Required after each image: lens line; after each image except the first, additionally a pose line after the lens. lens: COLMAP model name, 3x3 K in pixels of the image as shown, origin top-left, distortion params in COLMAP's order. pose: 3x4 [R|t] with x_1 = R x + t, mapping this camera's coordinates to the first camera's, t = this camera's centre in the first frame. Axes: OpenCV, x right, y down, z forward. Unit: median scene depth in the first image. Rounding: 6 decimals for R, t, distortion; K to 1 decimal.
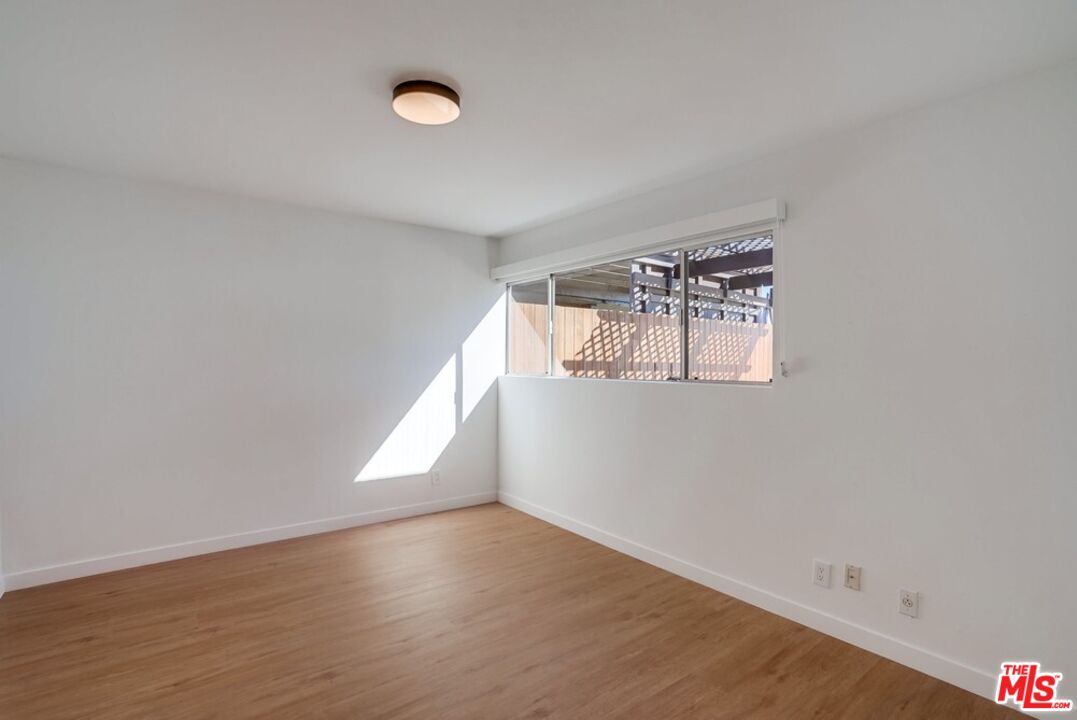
lens RADIAL K [[513.3, 0, 535.9], [0, 513.3, 362.3], [0, 0, 1]] dist [-0.068395, 0.028088]
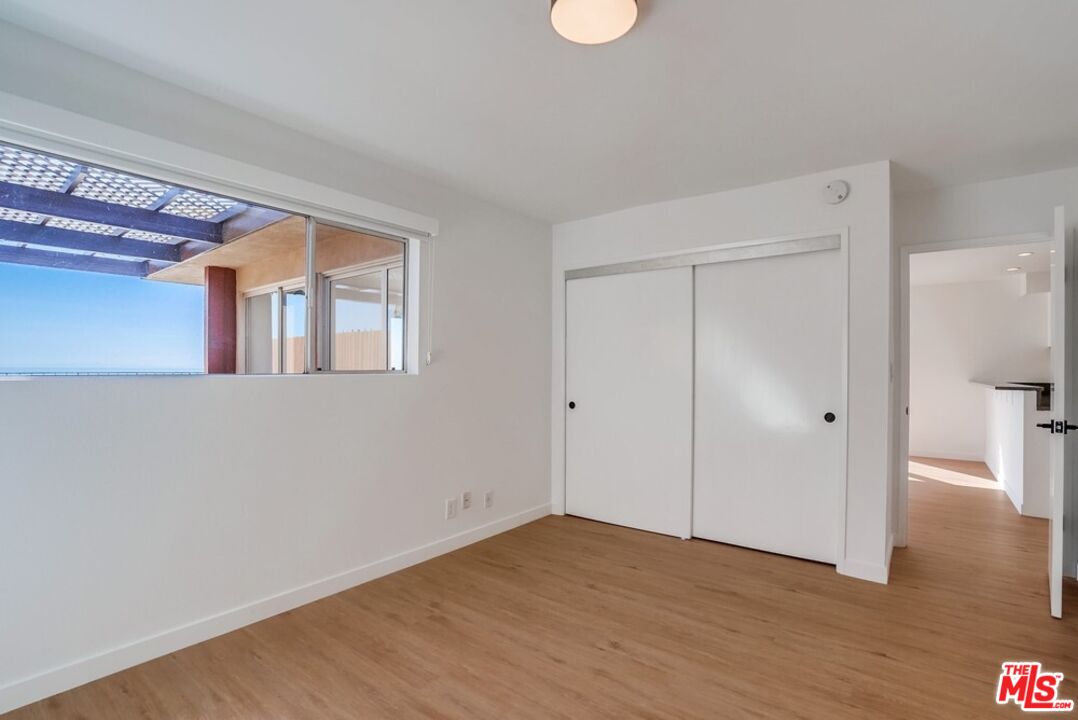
lens RADIAL K [[513.7, 0, 536.4], [0, 513.7, 362.3], [0, 0, 1]] dist [-0.068395, 0.028088]
pose [[-0.252026, -0.007163, 0.967694, -0.813955], [-0.002498, 0.999974, 0.006751, 0.012109], [-0.967717, -0.000716, -0.252037, 1.095417]]
